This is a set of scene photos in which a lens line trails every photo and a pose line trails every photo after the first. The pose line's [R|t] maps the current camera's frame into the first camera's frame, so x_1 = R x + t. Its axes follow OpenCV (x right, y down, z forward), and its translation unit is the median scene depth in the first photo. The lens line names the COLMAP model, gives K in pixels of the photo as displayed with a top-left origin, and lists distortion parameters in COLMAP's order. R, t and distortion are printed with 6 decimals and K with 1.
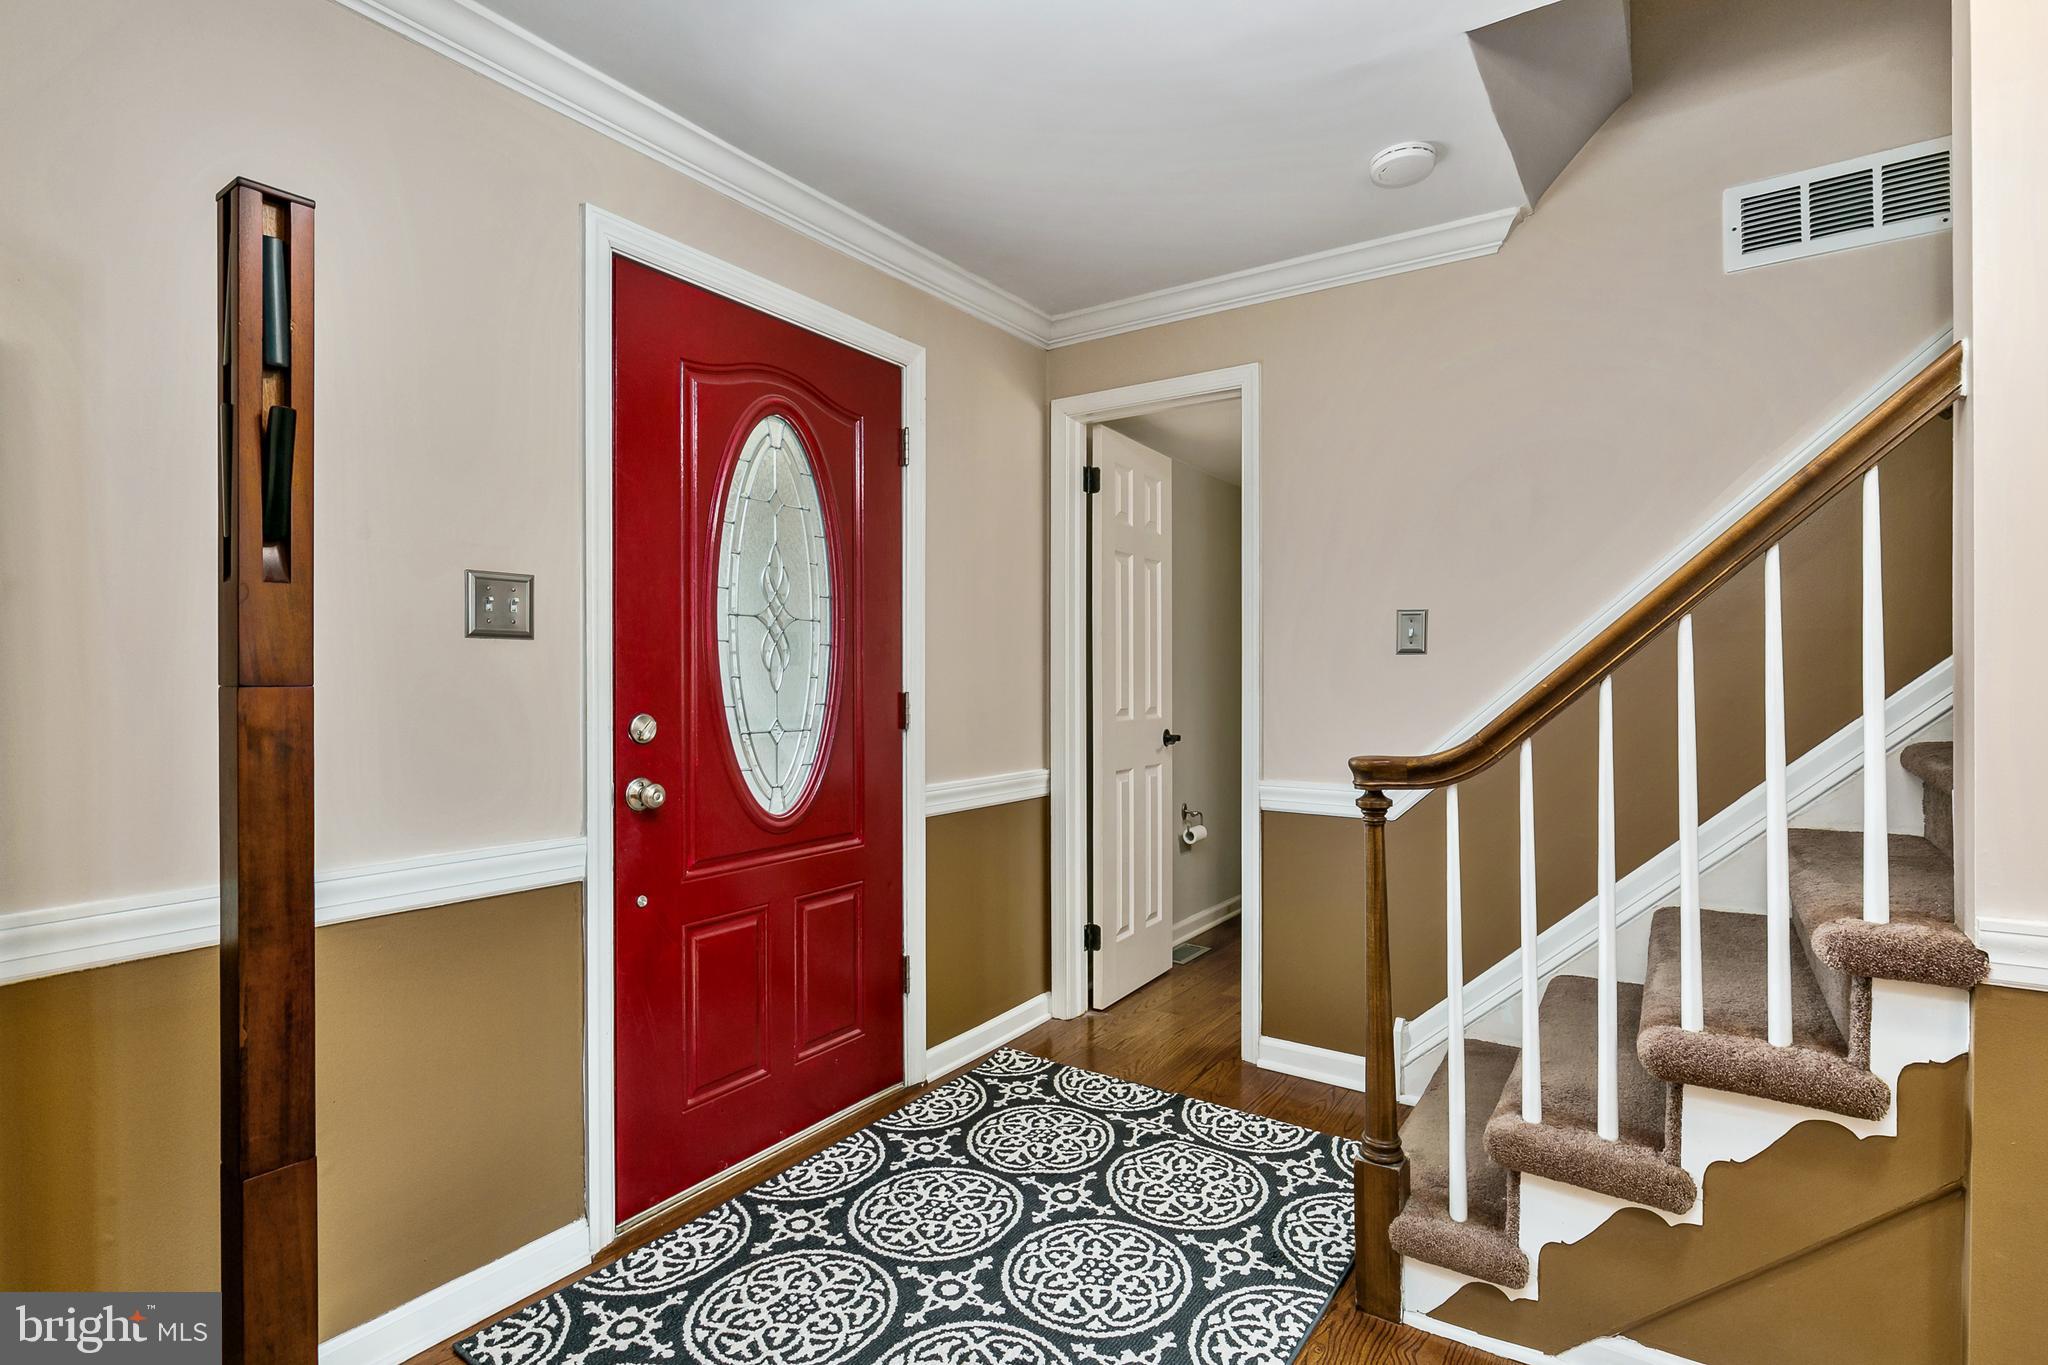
lens RADIAL K [[1039.2, 0, 1024.0], [0, 1039.2, 682.5], [0, 0, 1]] dist [-0.001113, -0.000978]
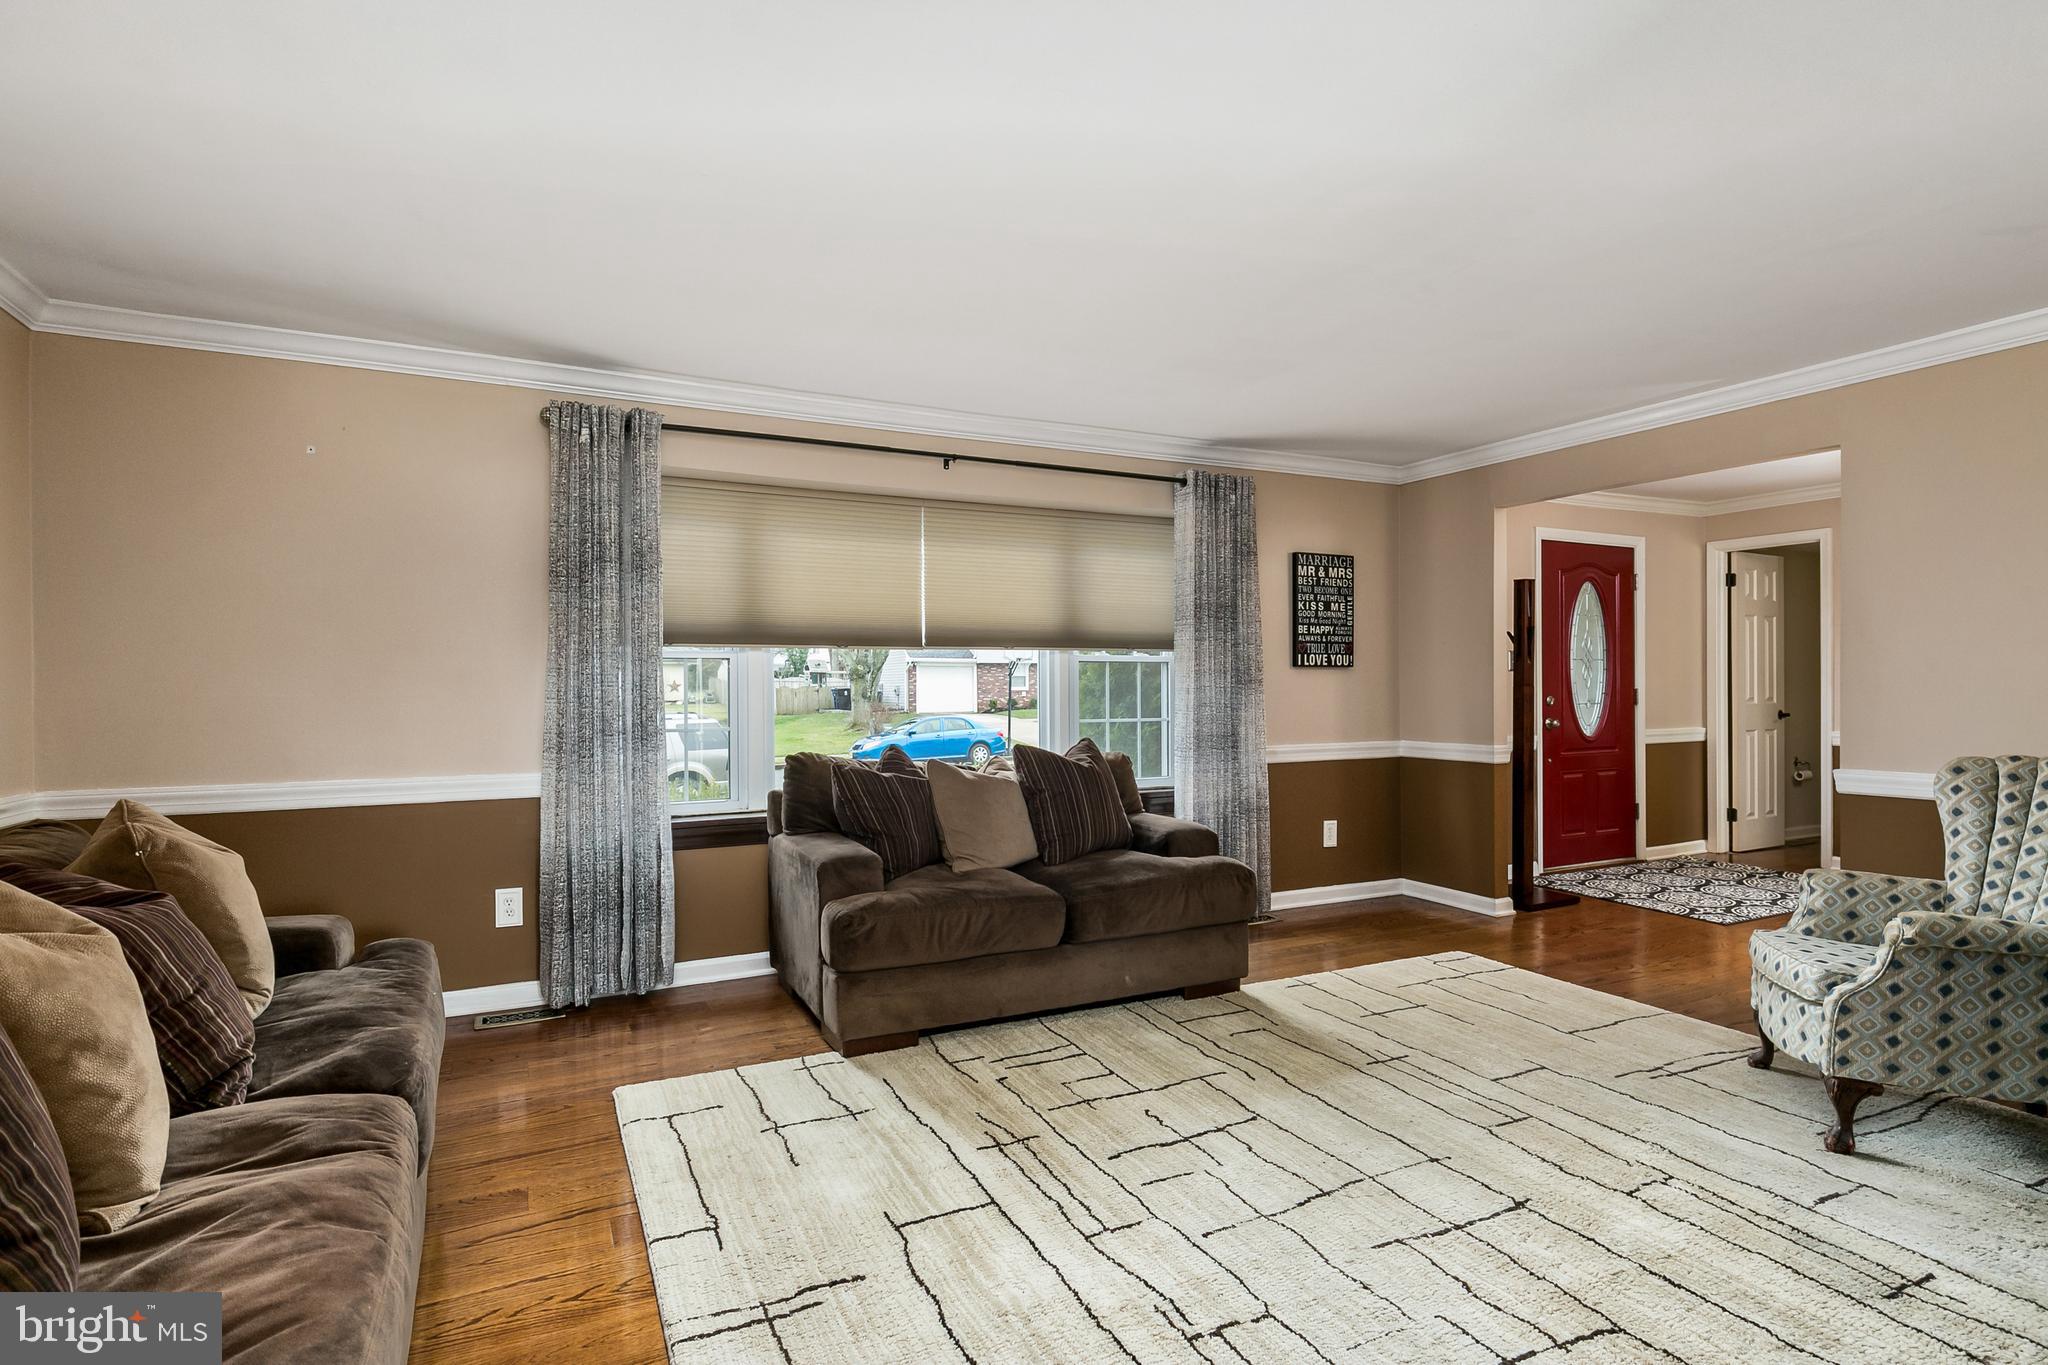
lens RADIAL K [[1054.9, 0, 1024.0], [0, 1054.9, 682.5], [0, 0, 1]] dist [-0.000265, -0.000064]
pose [[0.872583, -0.002212, -0.488461, -0.131379], [0.002922, 0.999995, 0.000692, -0.009309], [0.488457, -0.002032, 0.872586, -1.432661]]
